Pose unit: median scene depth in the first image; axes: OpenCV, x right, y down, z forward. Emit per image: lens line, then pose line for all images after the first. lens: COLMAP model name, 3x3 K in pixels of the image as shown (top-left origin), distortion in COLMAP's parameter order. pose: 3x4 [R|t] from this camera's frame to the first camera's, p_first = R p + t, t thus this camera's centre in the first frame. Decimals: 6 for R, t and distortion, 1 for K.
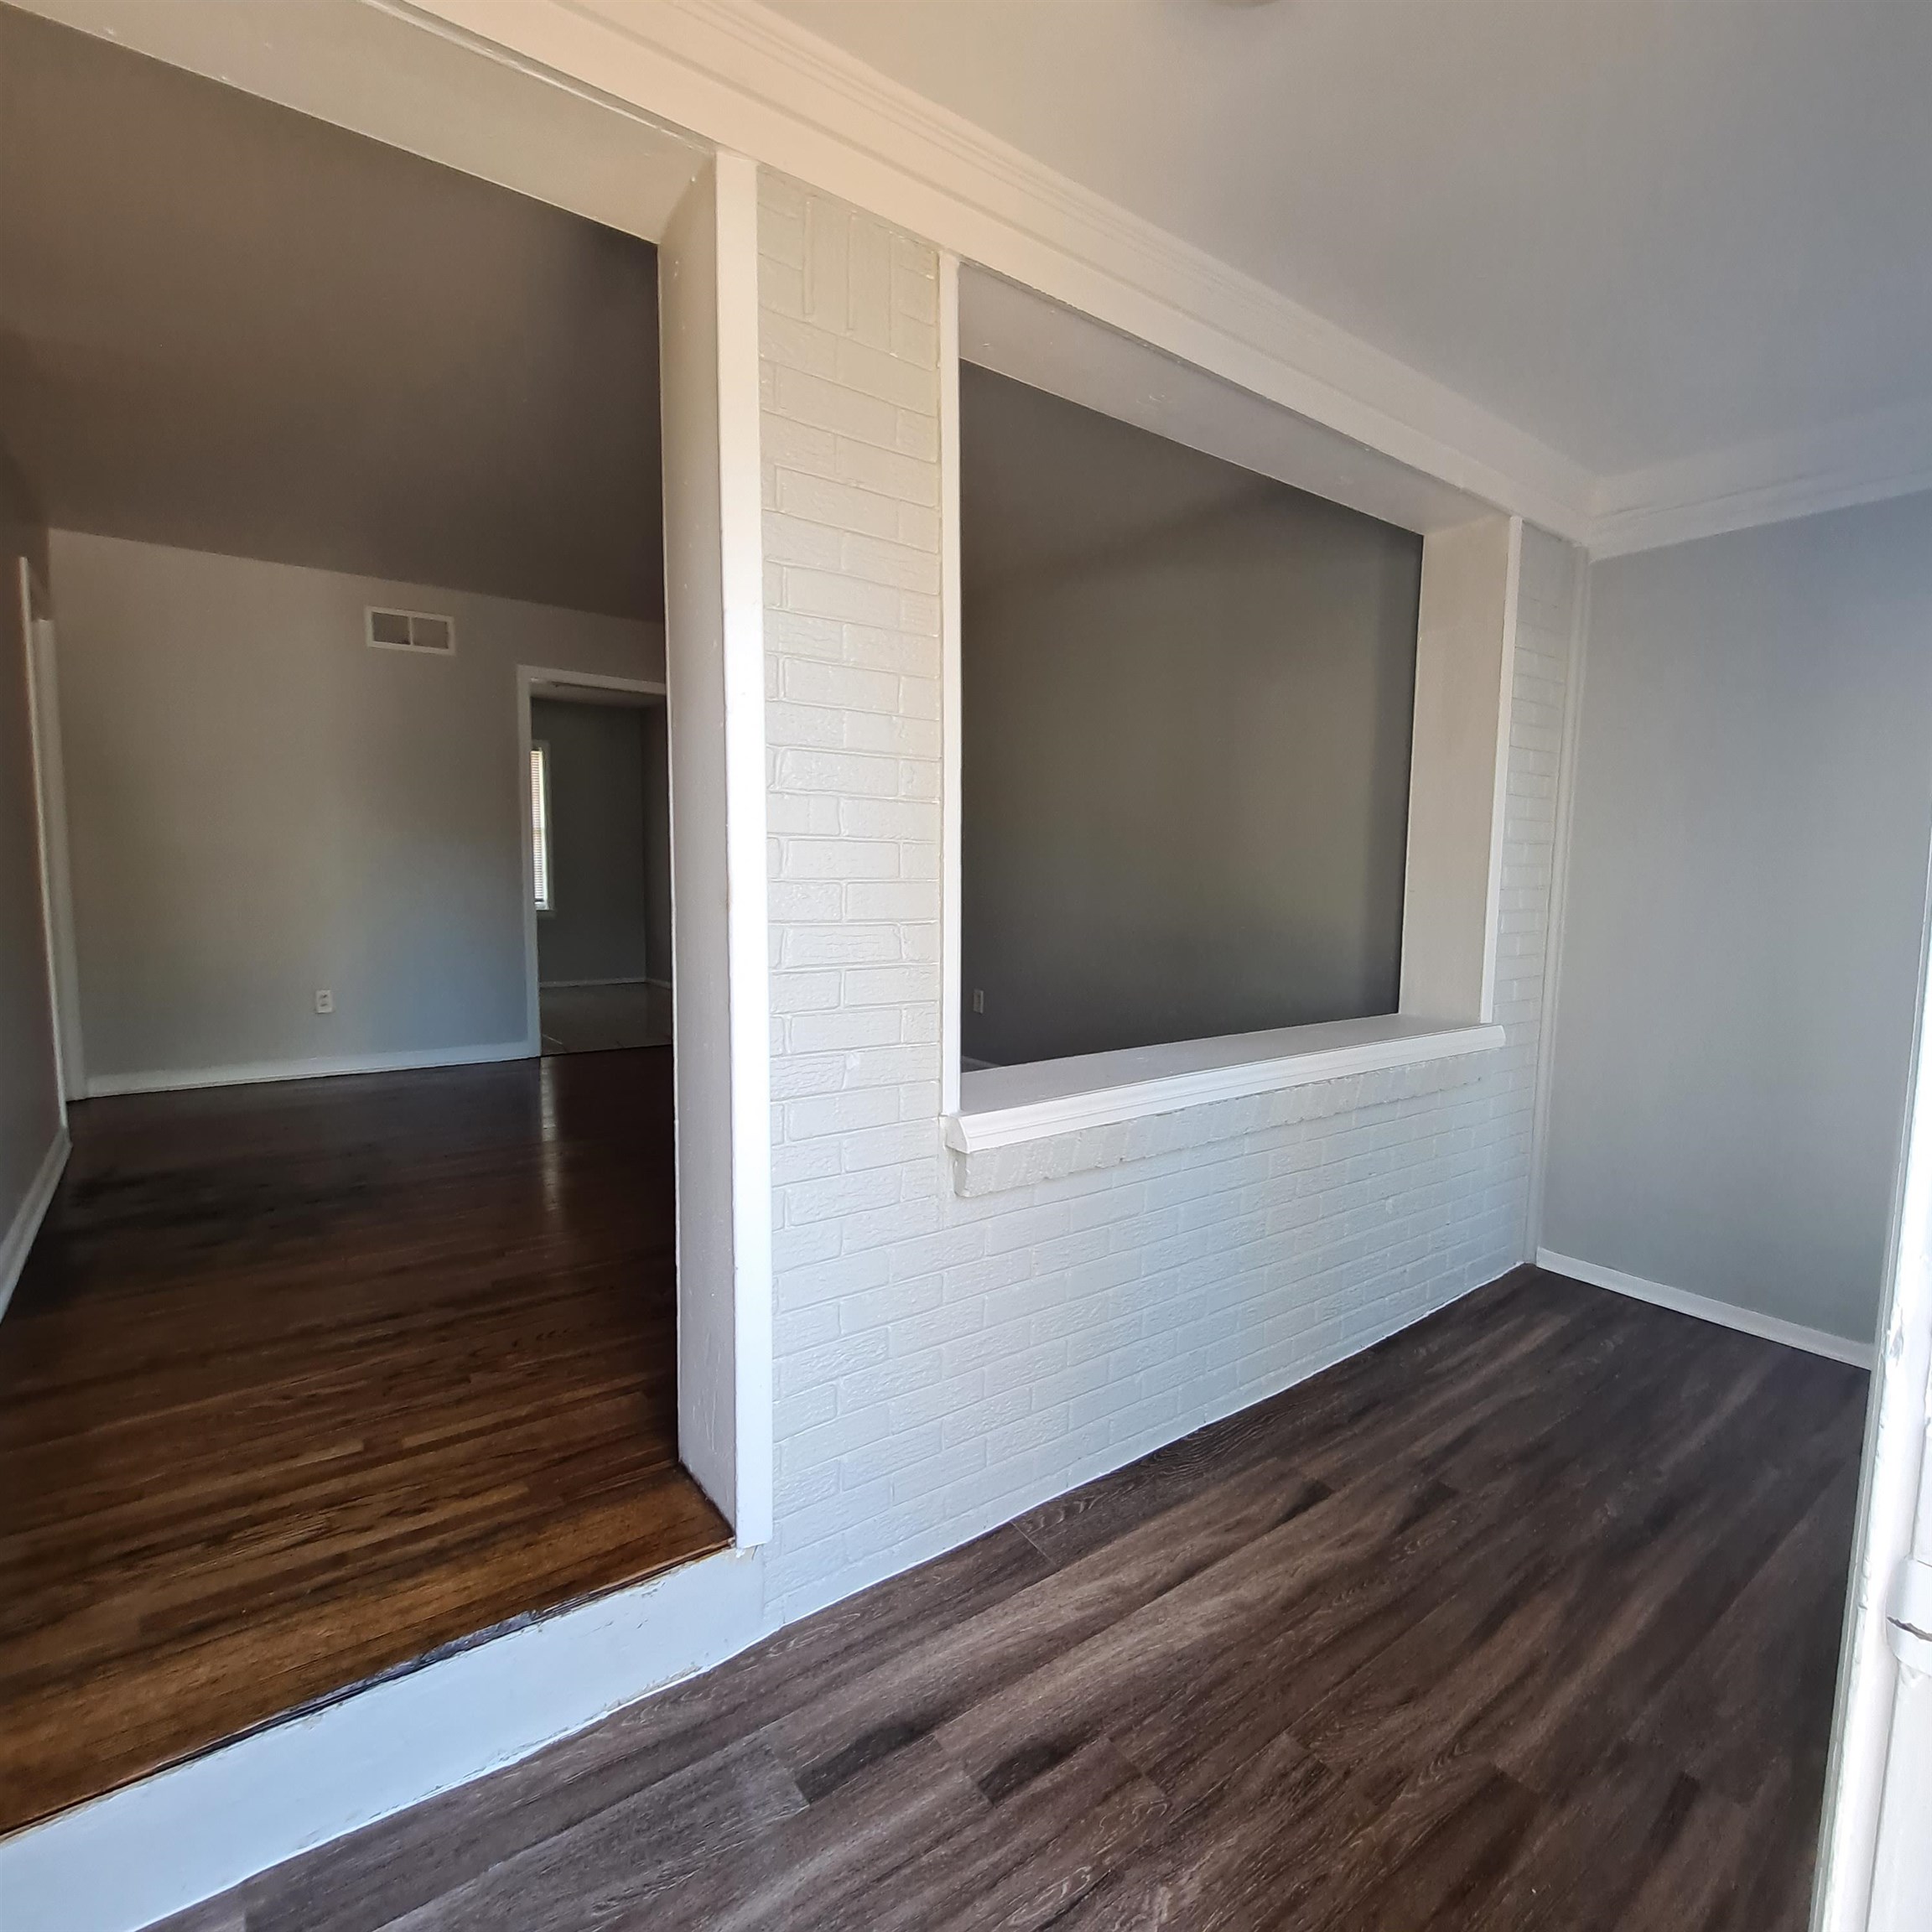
lens RADIAL K [[1039.8, 0, 957.6], [0, 1039.8, 970.0], [0, 0, 1]] dist [0.005705, -0.009658]
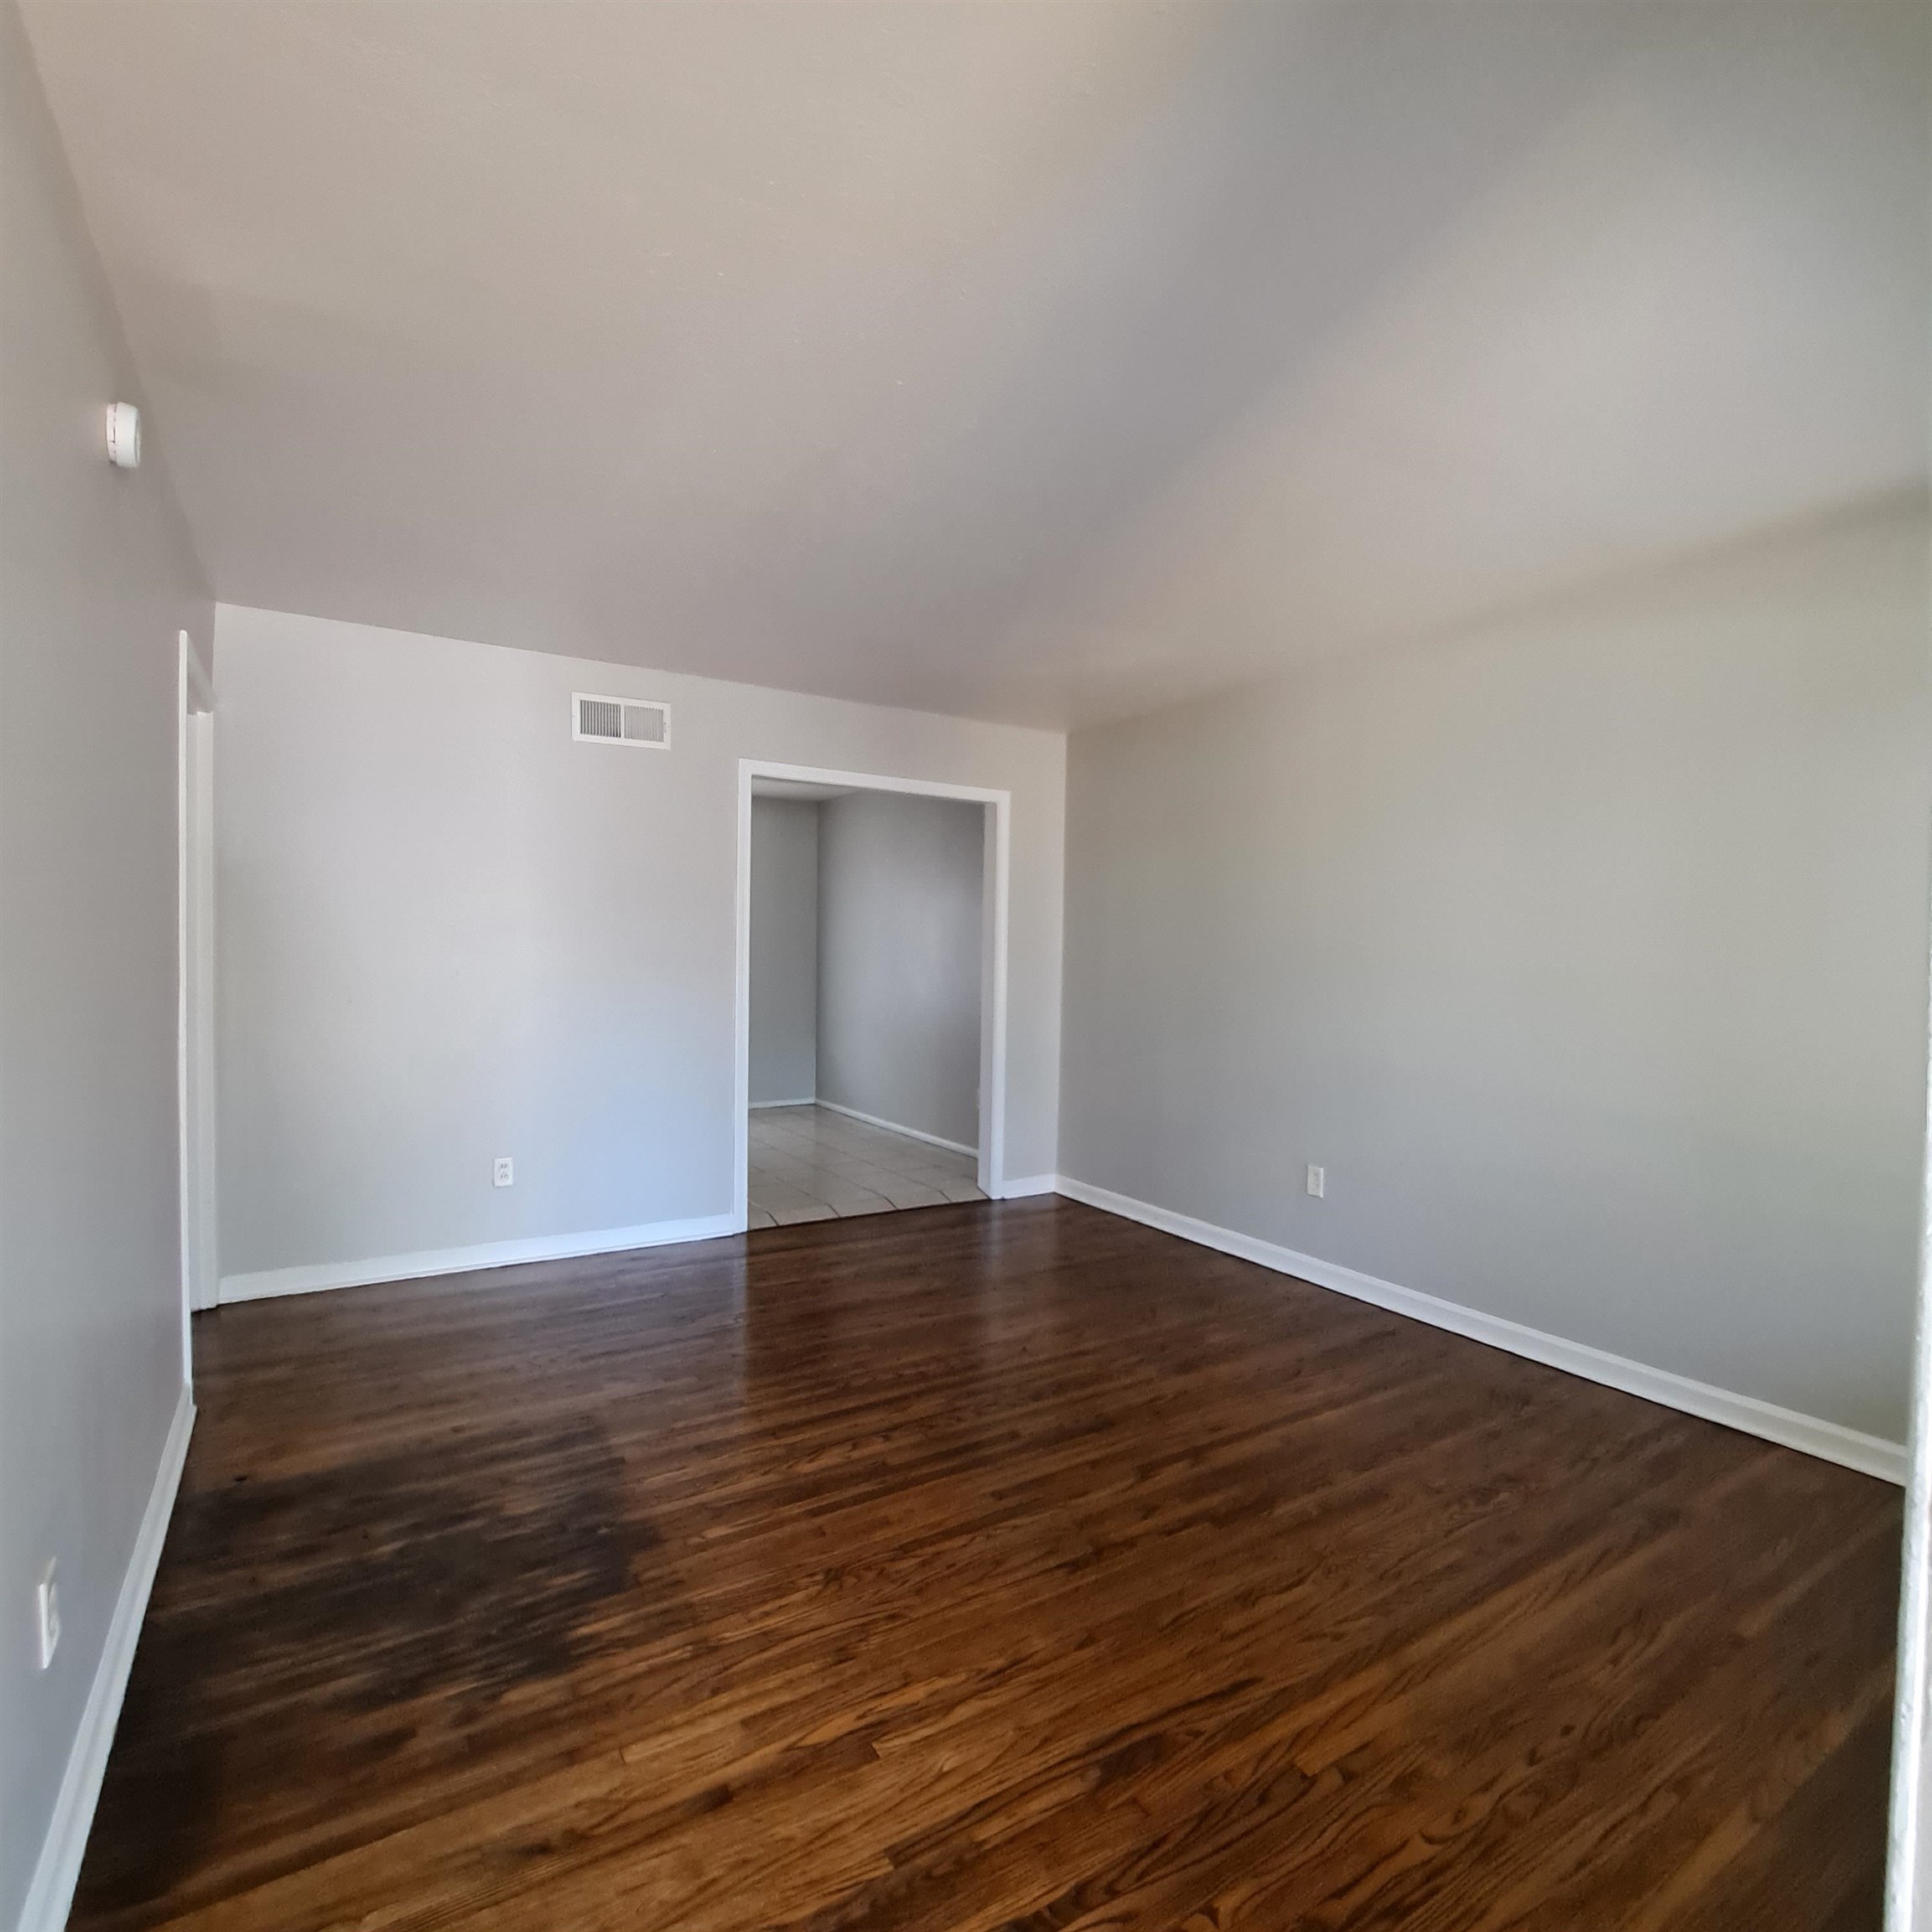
lens RADIAL K [[1039.8, 0, 975.6], [0, 1039.8, 969.7], [0, 0, 1]] dist [0.005705, -0.009658]
pose [[0.997622, 0.004951, -0.068744, -0.188872], [-0.009976, 0.997286, -0.072947, -0.071201], [0.068196, 0.073459, 0.994964, 0.210223]]
